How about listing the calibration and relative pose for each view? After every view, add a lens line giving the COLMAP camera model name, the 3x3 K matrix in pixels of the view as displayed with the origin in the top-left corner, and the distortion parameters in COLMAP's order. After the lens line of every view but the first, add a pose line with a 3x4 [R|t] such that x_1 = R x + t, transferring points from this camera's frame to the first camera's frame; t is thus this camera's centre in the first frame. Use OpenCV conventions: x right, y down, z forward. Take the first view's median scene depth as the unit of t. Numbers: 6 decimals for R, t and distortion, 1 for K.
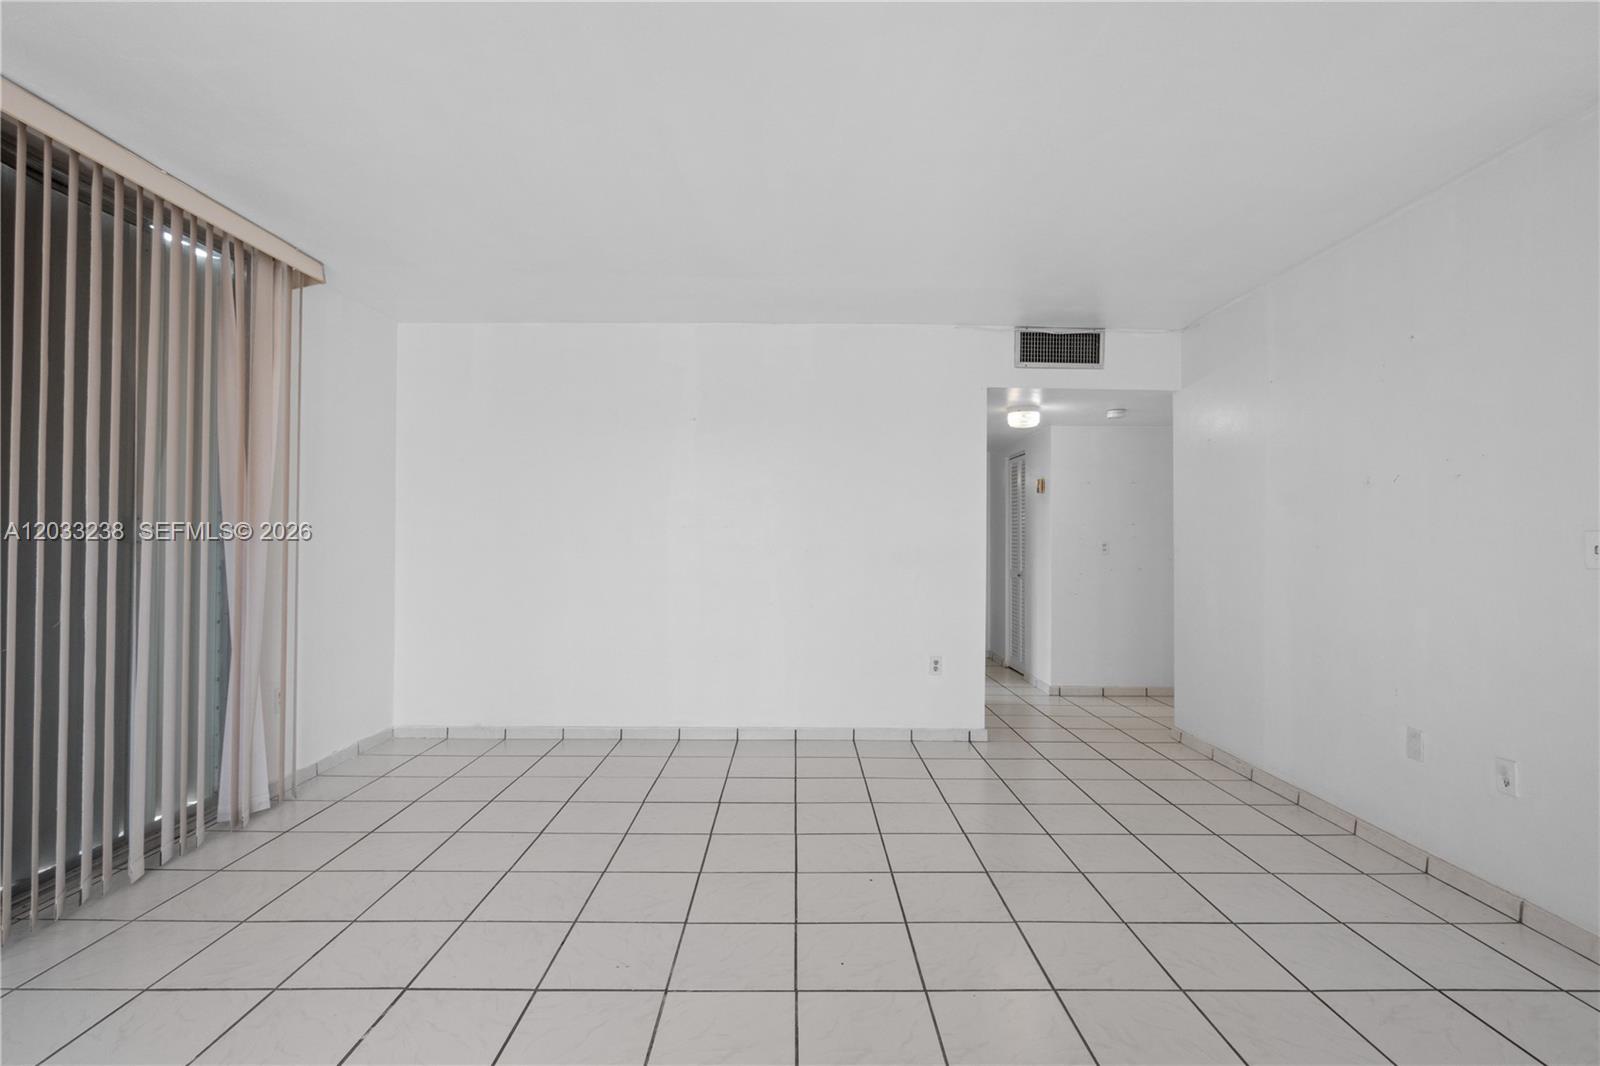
lens RADIAL K [[736.6, 0, 790.9], [0, 736.6, 534.9], [0, 0, 1]] dist [-0.002677, 0.001856]
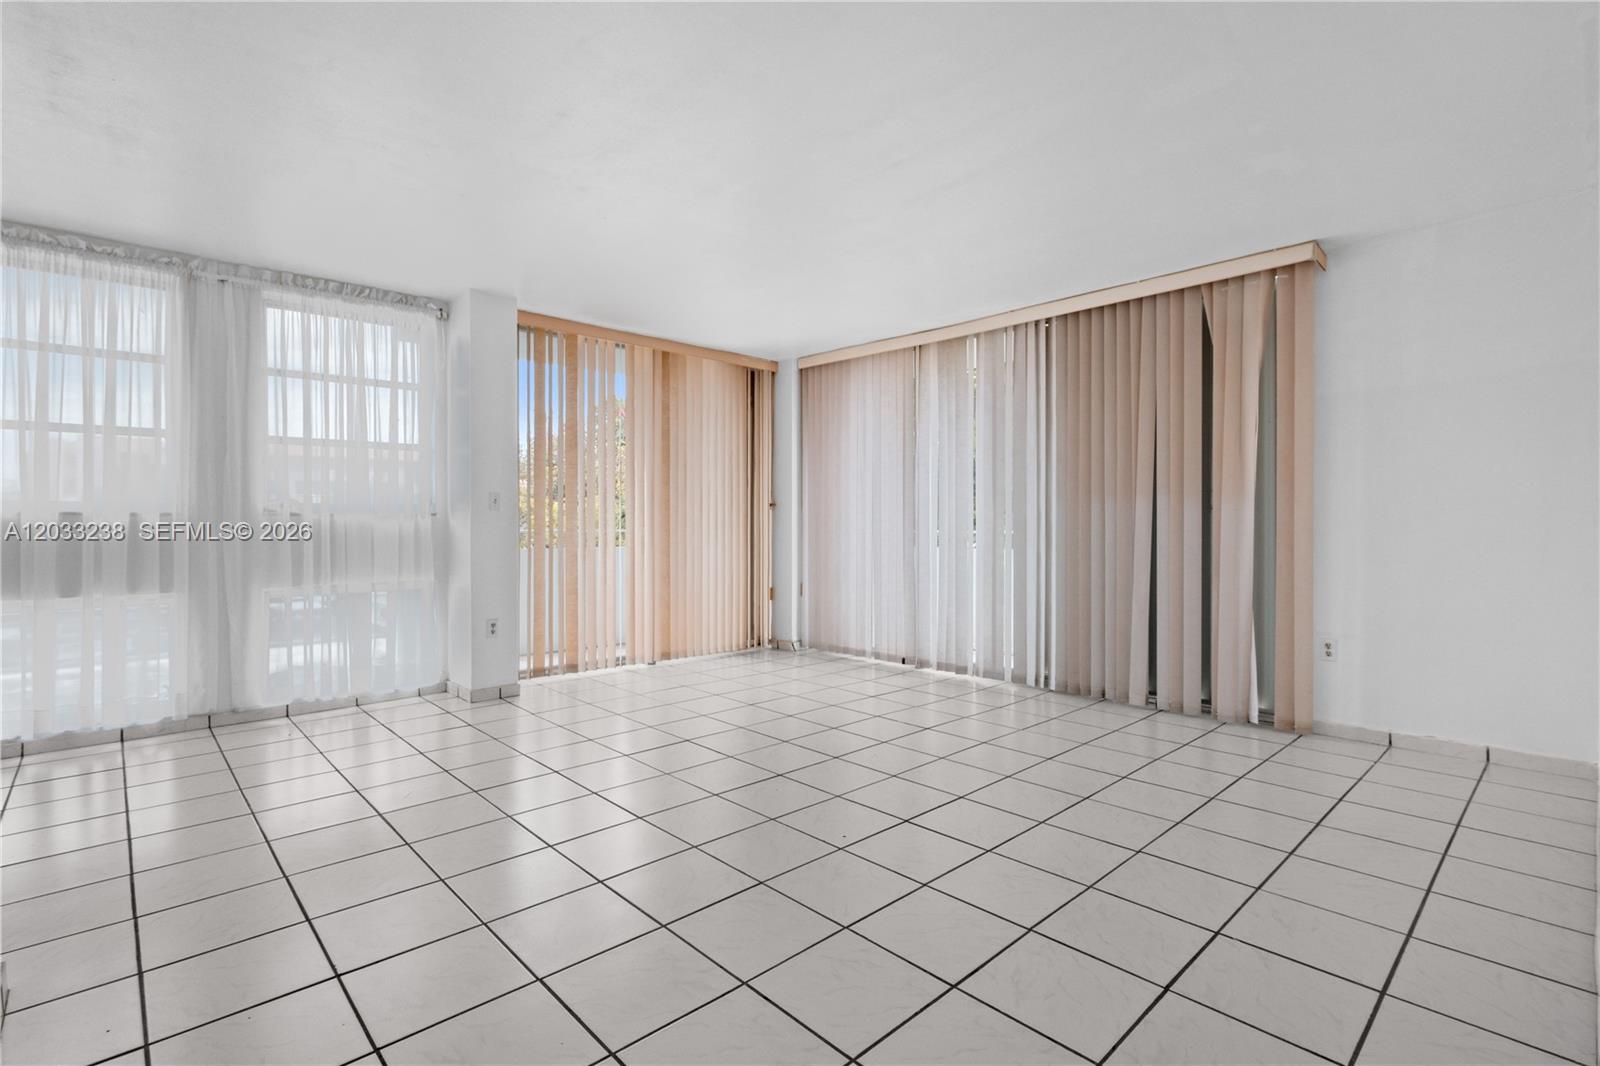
lens RADIAL K [[736.6, 0, 800.8], [0, 736.6, 532.8], [0, 0, 1]] dist [-0.002677, 0.001856]
pose [[-0.726722, 0.005250, -0.686912, 0.491603], [0.003777, 0.999986, 0.003647, 0.033897], [0.686922, 0.000056, -0.726731, 0.975696]]
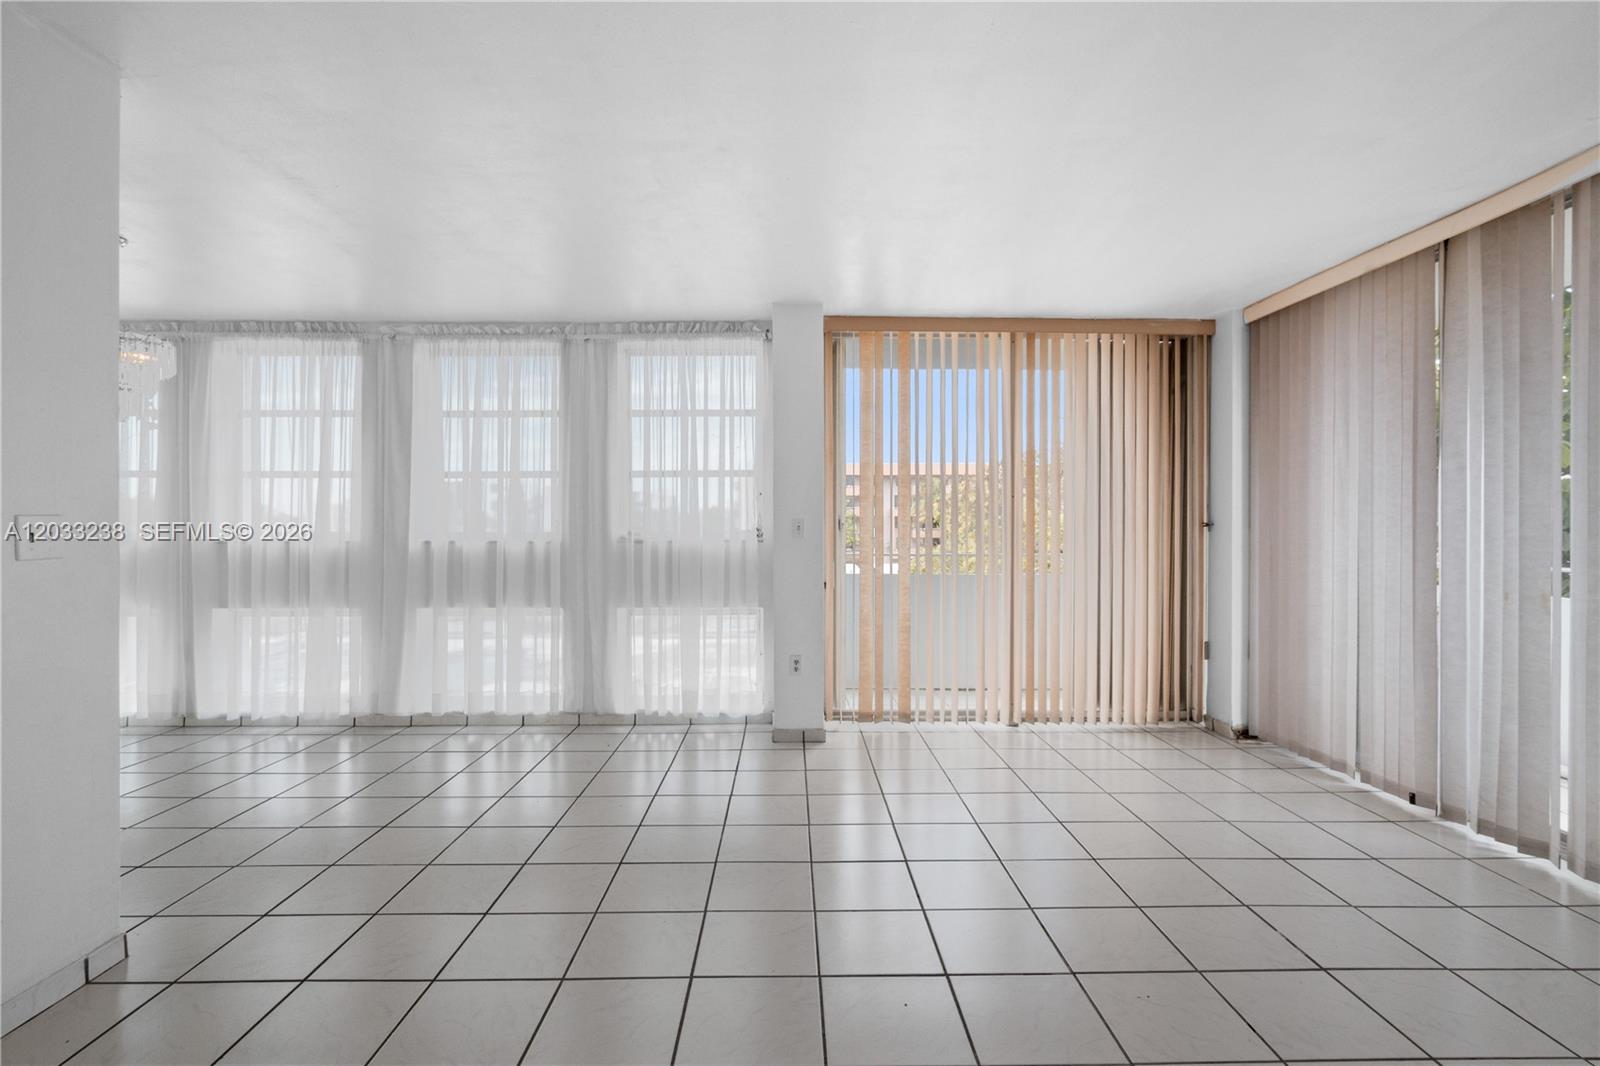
lens RADIAL K [[736.6, 0, 813.2], [0, 736.6, 531.5], [0, 0, 1]] dist [-0.002677, 0.001856]
pose [[-0.999529, -0.005183, -0.030238, 0.108798], [-0.004852, 0.999928, -0.010995, 0.008379], [0.030293, -0.010843, -0.999482, 0.886243]]
